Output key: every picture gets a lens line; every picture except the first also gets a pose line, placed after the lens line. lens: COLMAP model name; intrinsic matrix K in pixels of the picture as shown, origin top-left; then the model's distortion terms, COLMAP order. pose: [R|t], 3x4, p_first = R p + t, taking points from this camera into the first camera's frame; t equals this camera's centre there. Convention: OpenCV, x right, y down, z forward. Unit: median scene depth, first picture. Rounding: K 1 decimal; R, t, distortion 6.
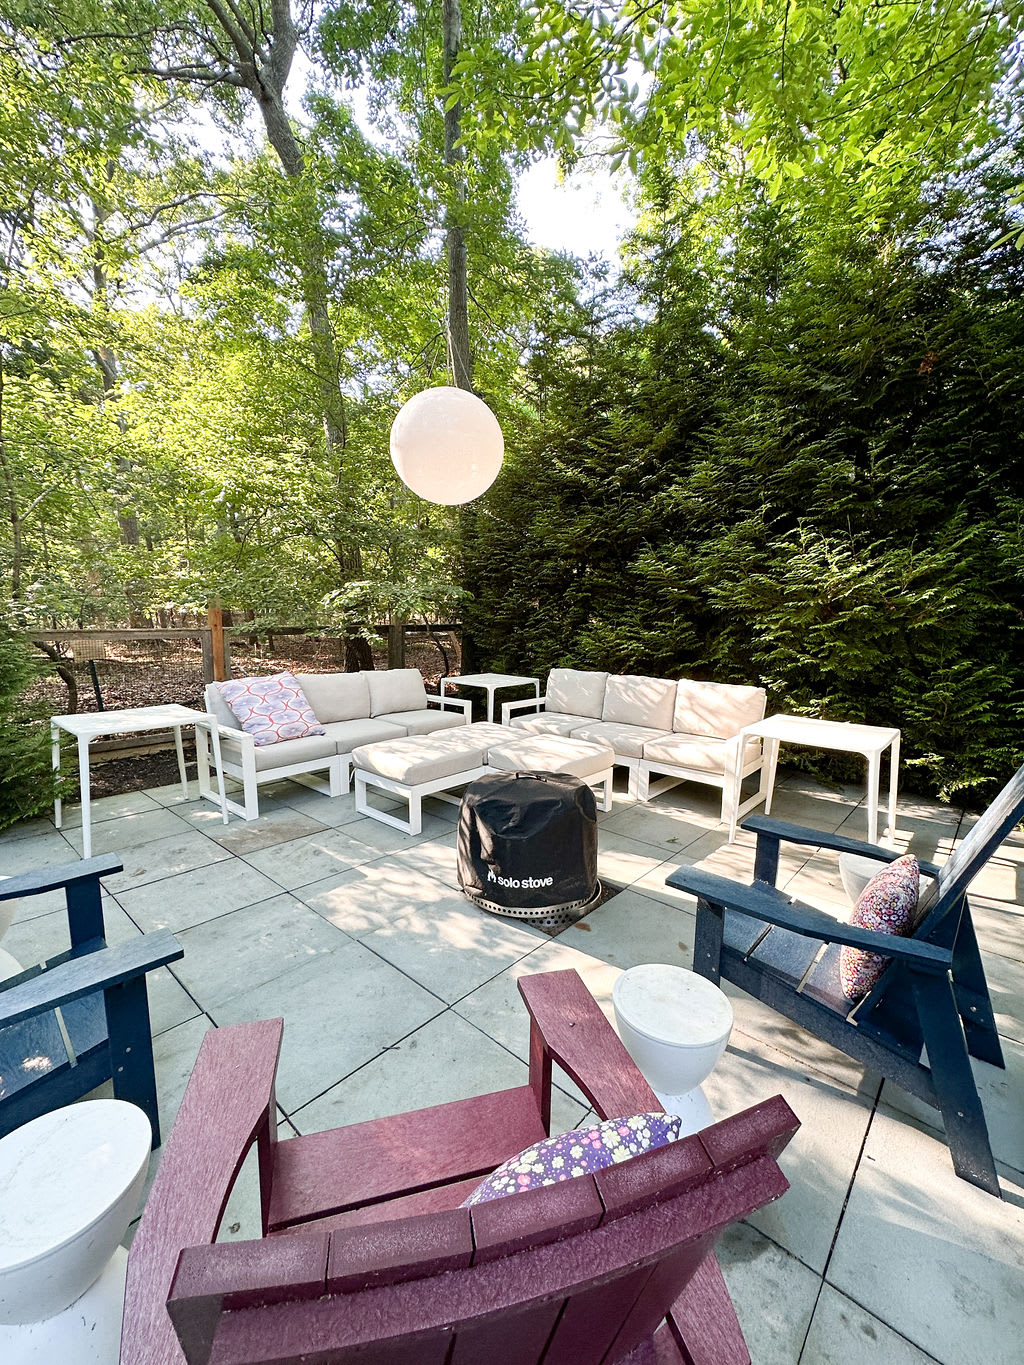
lens RADIAL K [[551.4, 0, 505.0], [0, 551.4, 692.9], [0, 0, 1]] dist [0.000355, 0.000011]
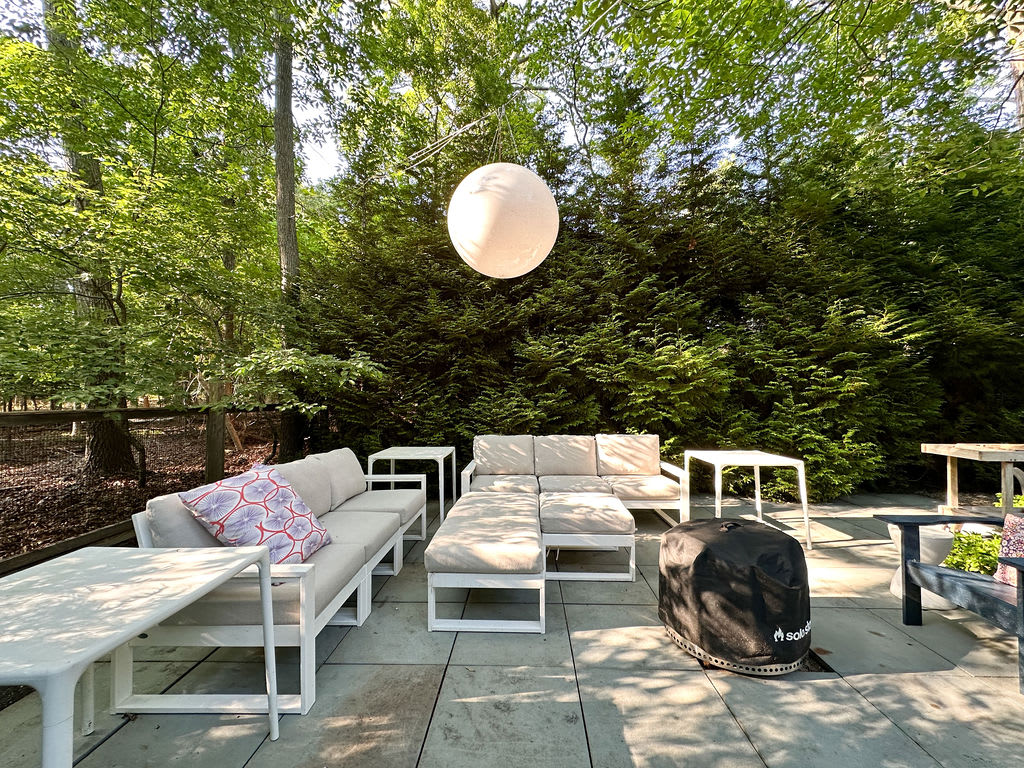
lens RADIAL K [[413.7, 0, 510.1], [0, 413.7, 387.2], [0, 0, 1]] dist [0.000355, 0.000011]
pose [[0.770367, -0.002480, 0.637596, -0.422977], [0.107448, 0.986196, -0.125987, -0.030134], [-0.628482, 0.165565, 0.759999, 0.328842]]
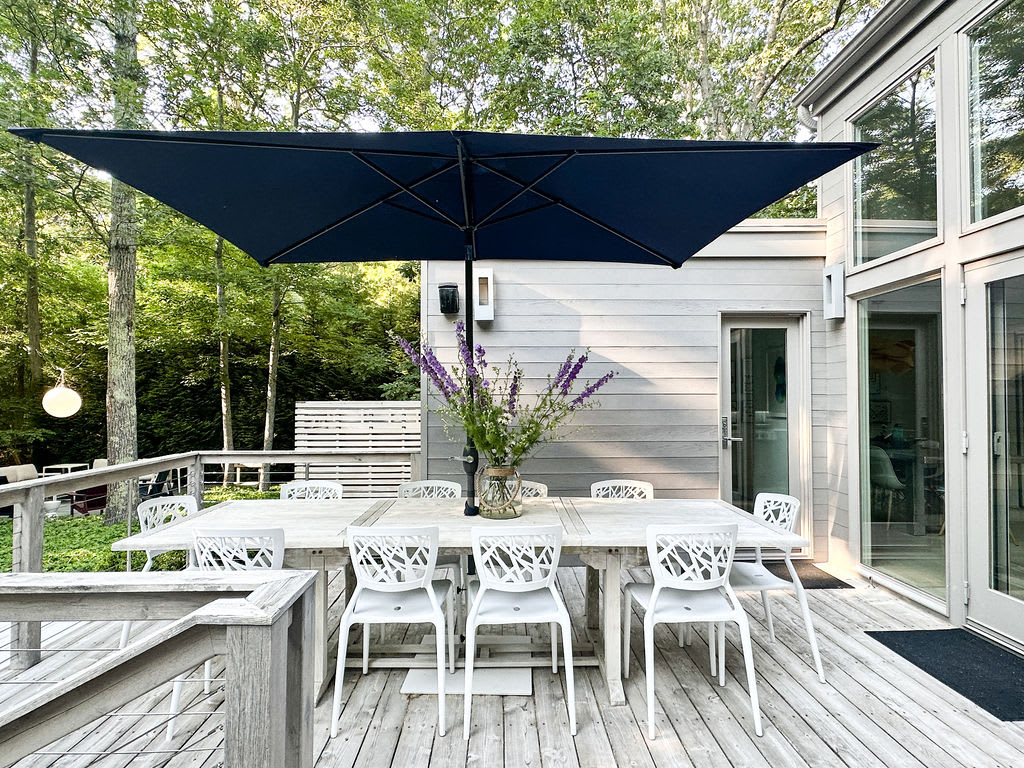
lens RADIAL K [[546.8, 0, 511.0], [0, 546.8, 384.8], [0, 0, 1]] dist [-0.000133, 0.000110]
pose [[0.722305, -0.004387, 0.691561, -0.333111], [0.107326, 0.988576, -0.105826, 0.114168], [-0.683196, 0.150661, 0.714524, -2.725465]]
